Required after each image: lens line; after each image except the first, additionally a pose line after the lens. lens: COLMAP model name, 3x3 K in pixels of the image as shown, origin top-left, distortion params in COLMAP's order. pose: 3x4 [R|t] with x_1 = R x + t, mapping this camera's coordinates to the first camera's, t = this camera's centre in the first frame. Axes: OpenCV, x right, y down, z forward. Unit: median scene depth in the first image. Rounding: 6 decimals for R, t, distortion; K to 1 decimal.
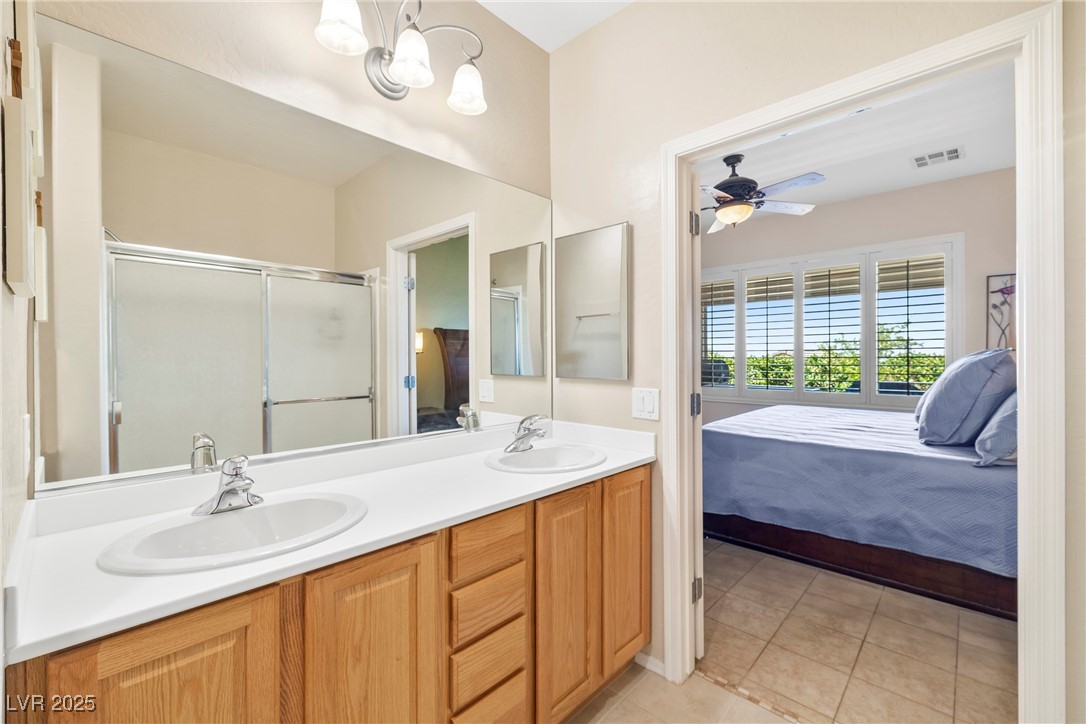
lens RADIAL K [[453.9, 0, 541.2], [0, 453.9, 354.3], [0, 0, 1]] dist [0.003154, 0.000232]
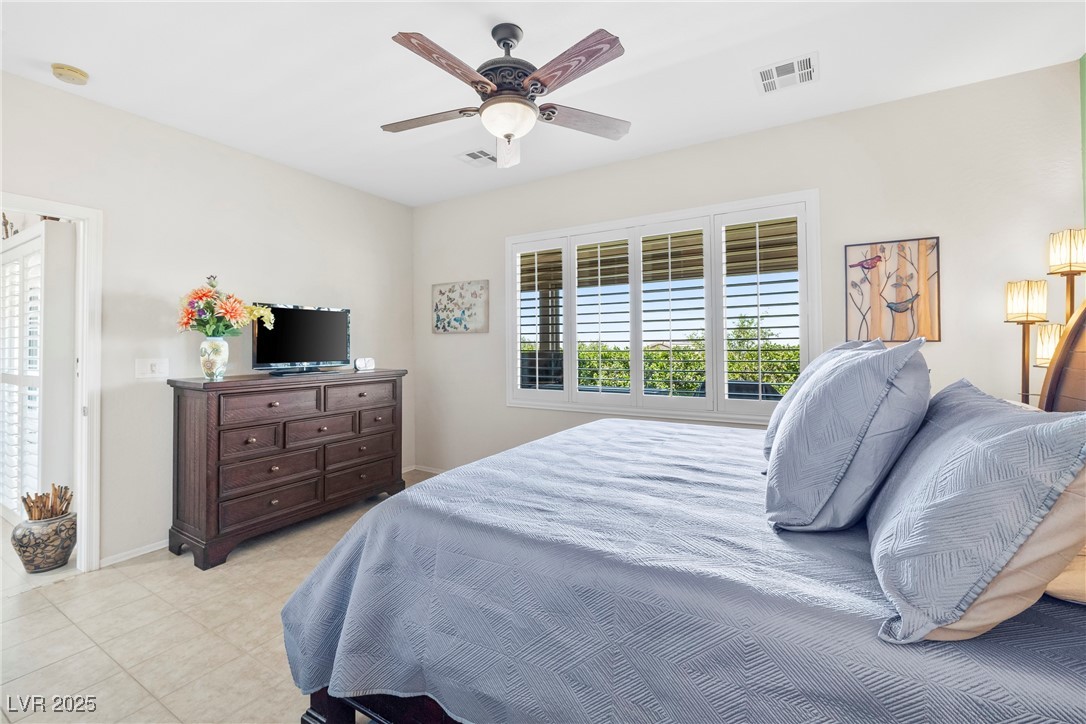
lens RADIAL K [[460.3, 0, 544.7], [0, 460.3, 330.3], [0, 0, 1]] dist [0.002289, 0.000278]
pose [[0.974940, 0.004251, 0.222427, 0.336347], [0.002940, 0.999484, -0.031988, -0.003953], [-0.222448, 0.031840, 0.974424, 0.387825]]
